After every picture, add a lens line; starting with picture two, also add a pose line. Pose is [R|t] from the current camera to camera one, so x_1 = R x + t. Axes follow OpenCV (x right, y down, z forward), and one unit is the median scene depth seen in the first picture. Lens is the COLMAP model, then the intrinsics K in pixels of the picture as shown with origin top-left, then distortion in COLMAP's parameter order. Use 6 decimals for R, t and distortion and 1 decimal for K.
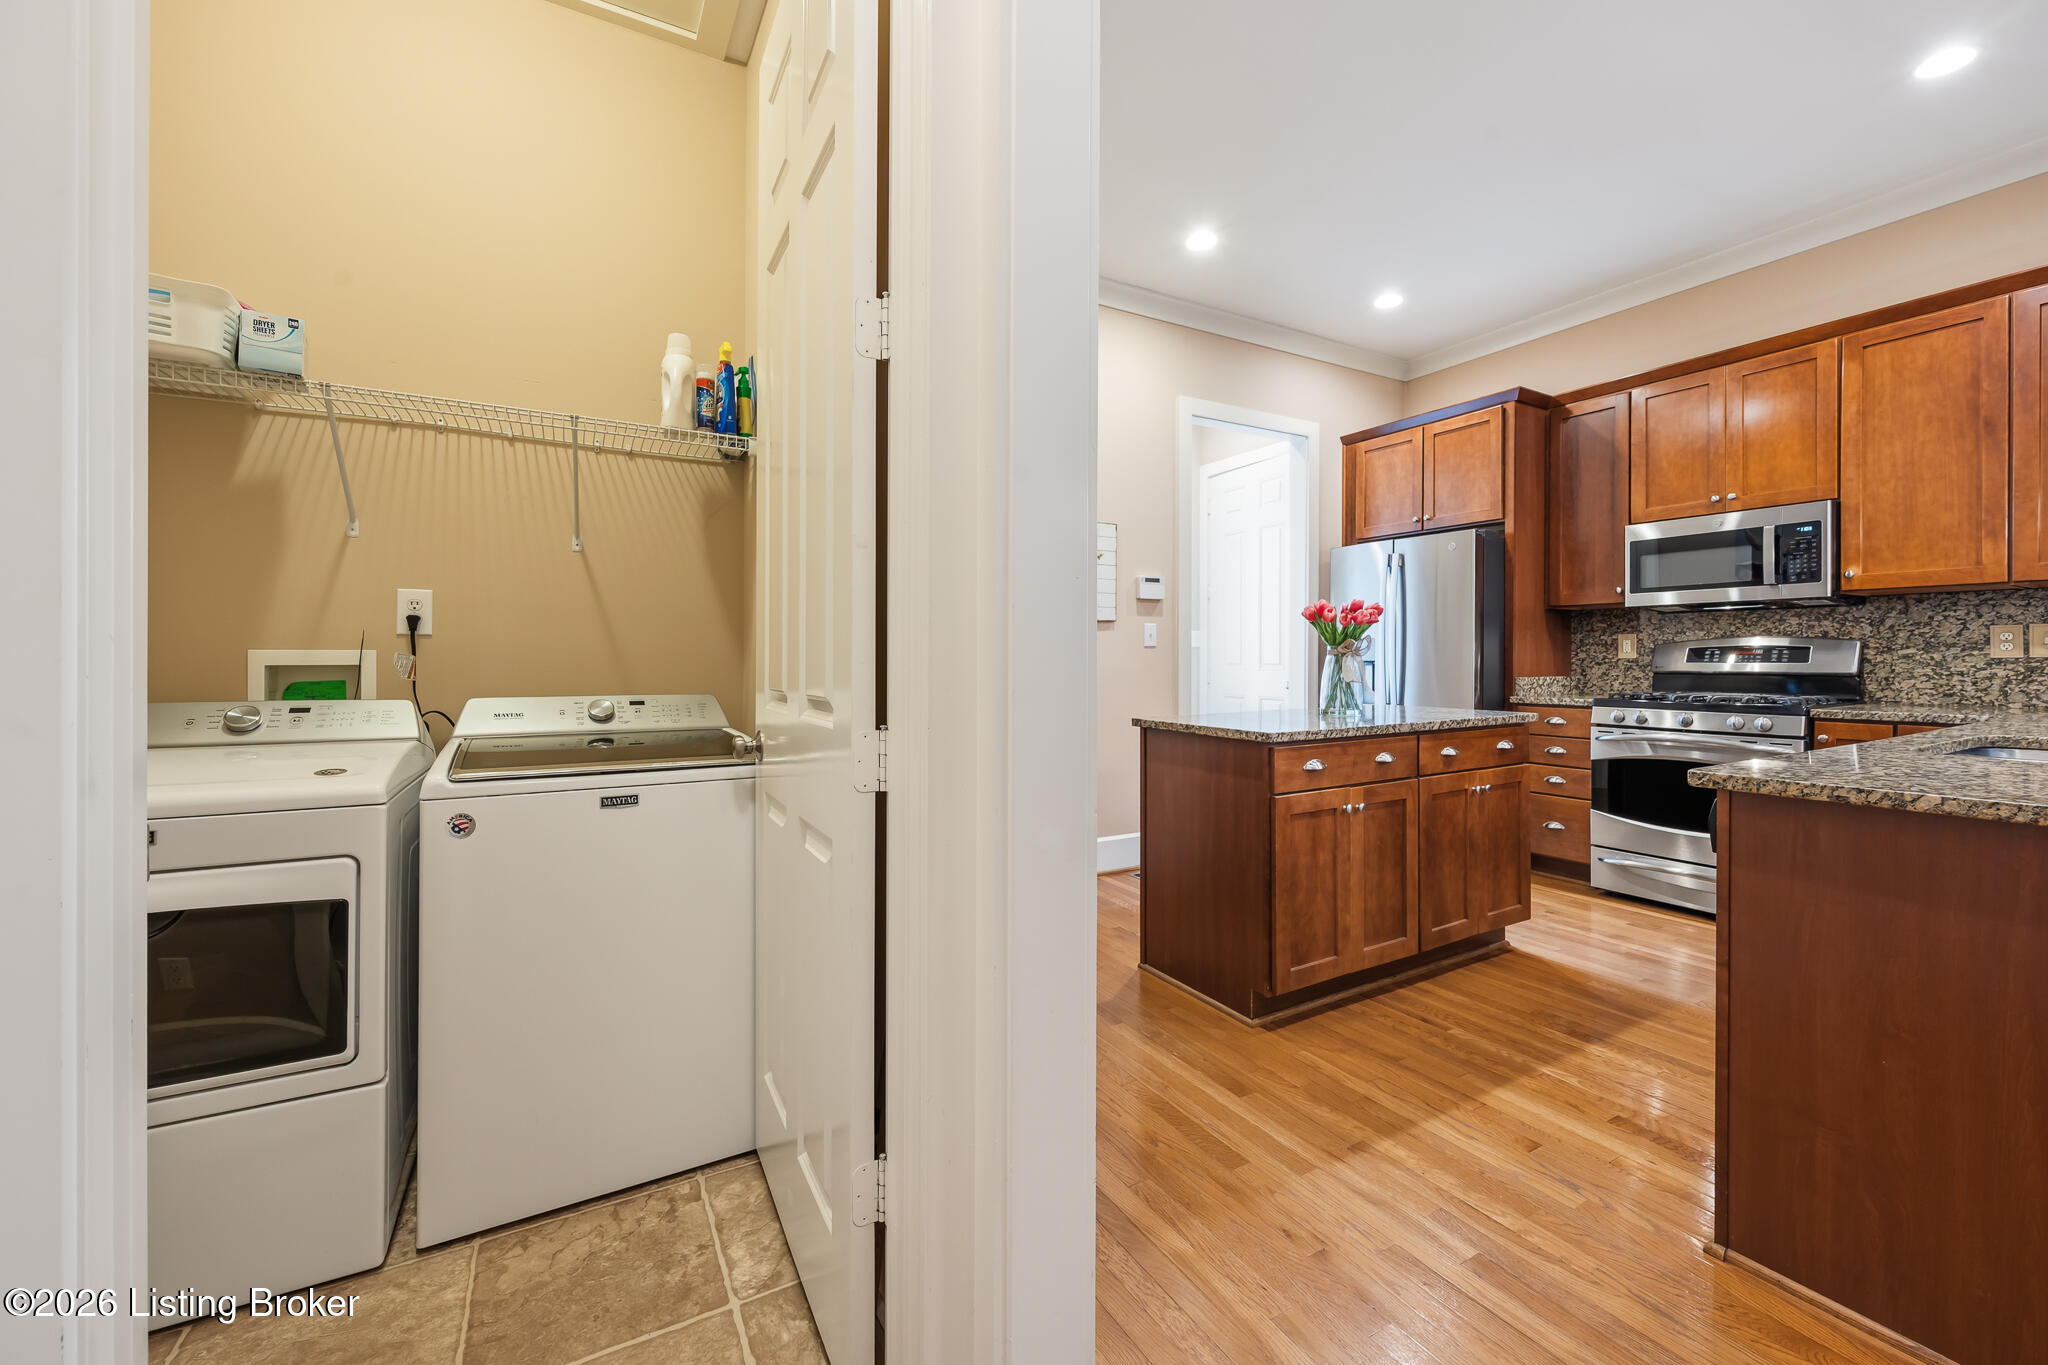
lens RADIAL K [[813.2, 0, 1024.8], [0, 813.2, 654.5], [0, 0, 1]] dist [-0.001436, -0.000004]
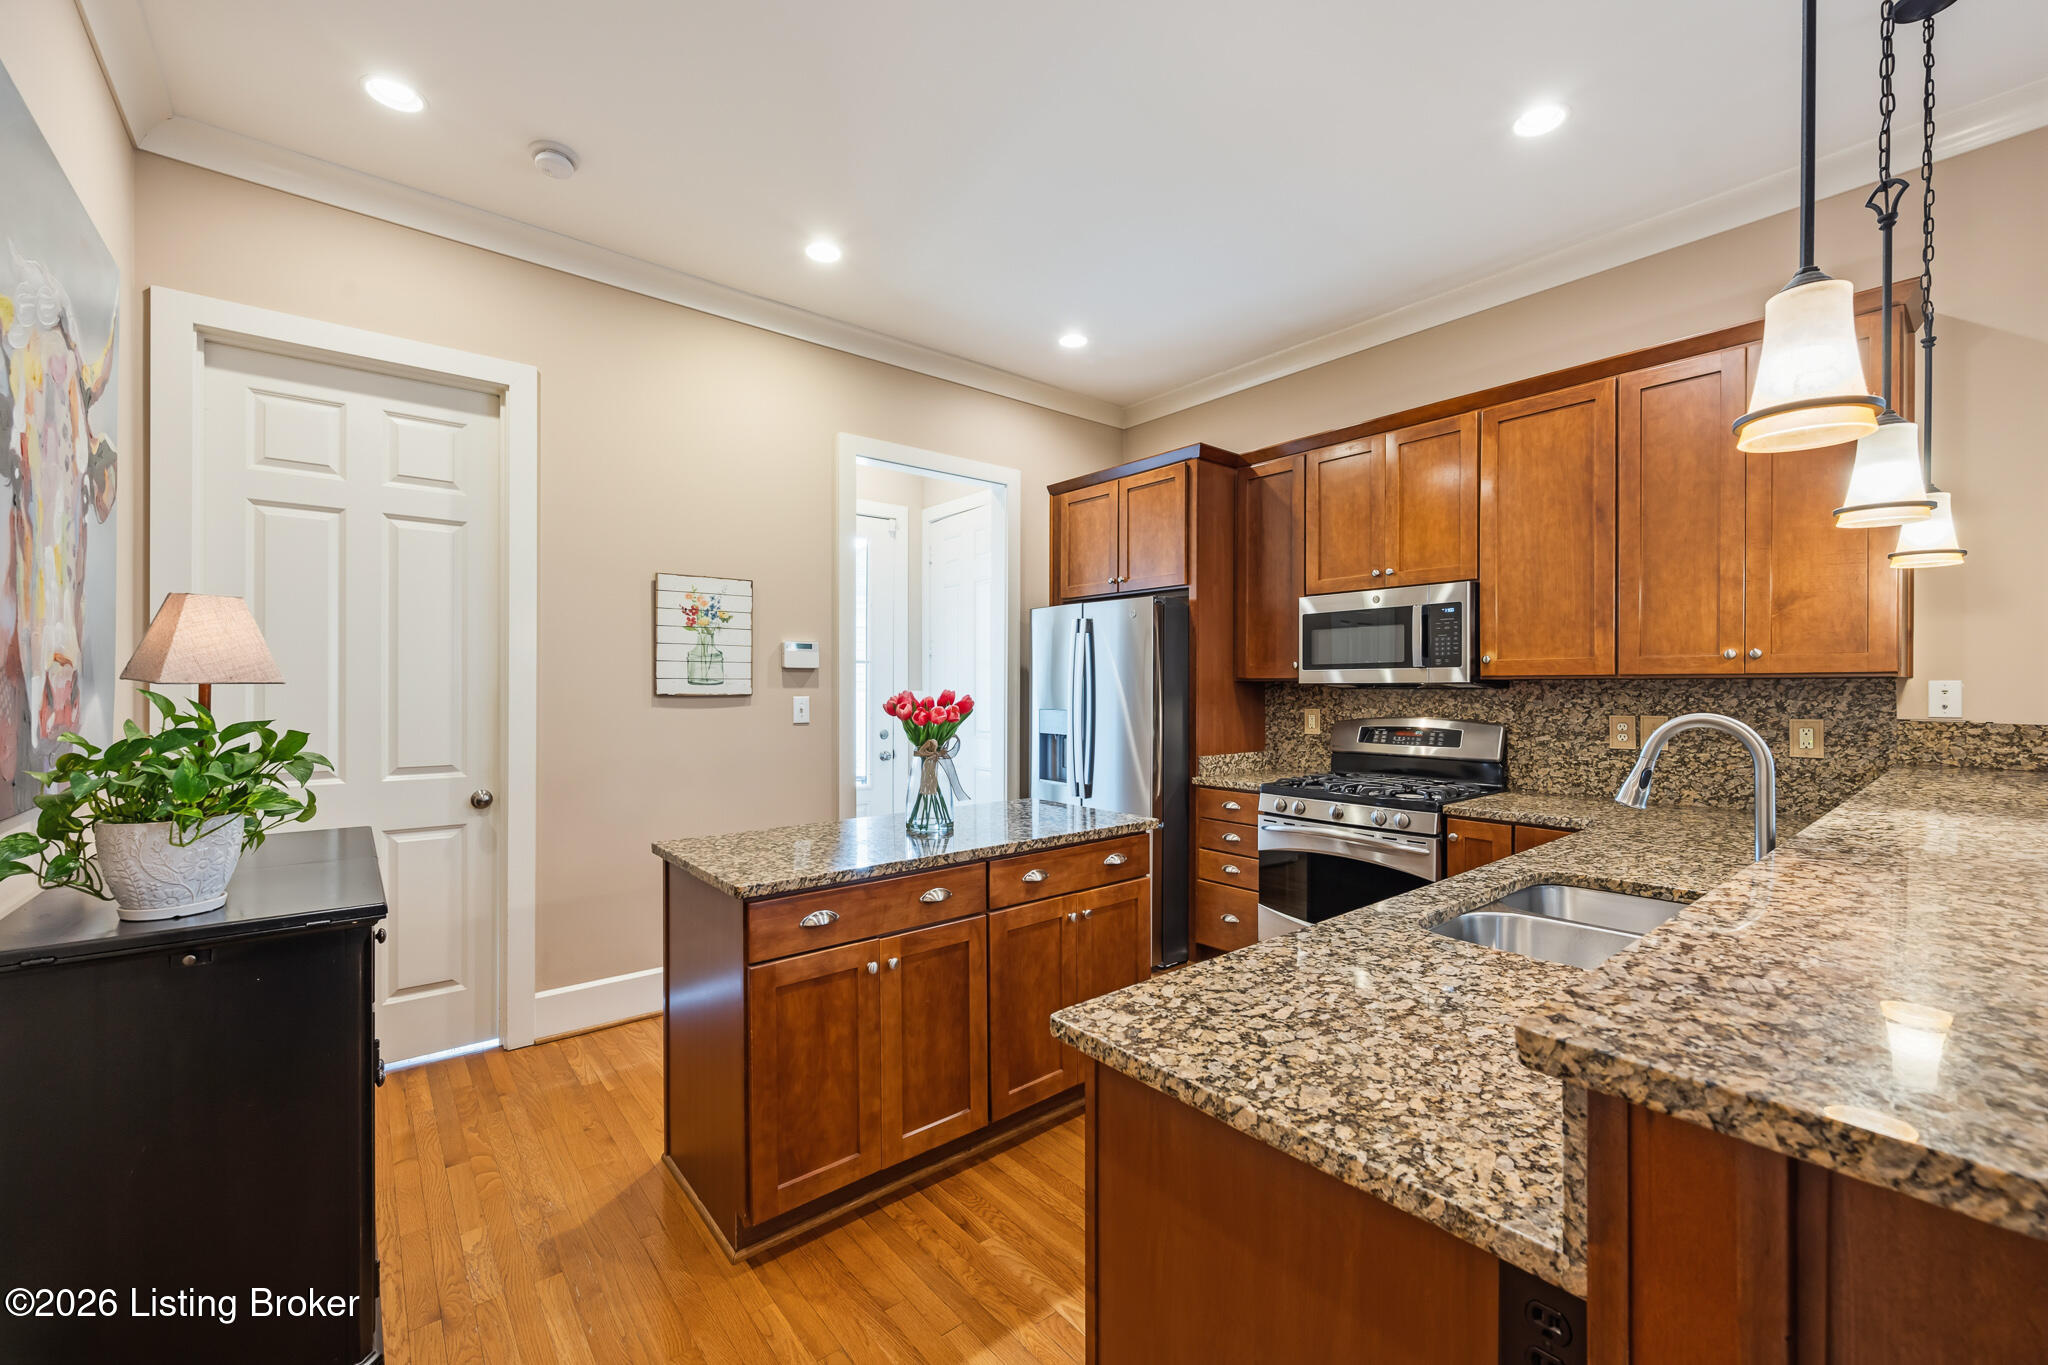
lens RADIAL K [[823.7, 0, 1024.0], [0, 823.7, 682.5], [0, 0, 1]] dist [0.000944, -0.000041]
pose [[0.985493, 0.002440, 0.169697, 0.314544], [-0.002227, 0.999996, -0.001451, -0.068704], [-0.169700, 0.001052, 0.985495, 0.138200]]
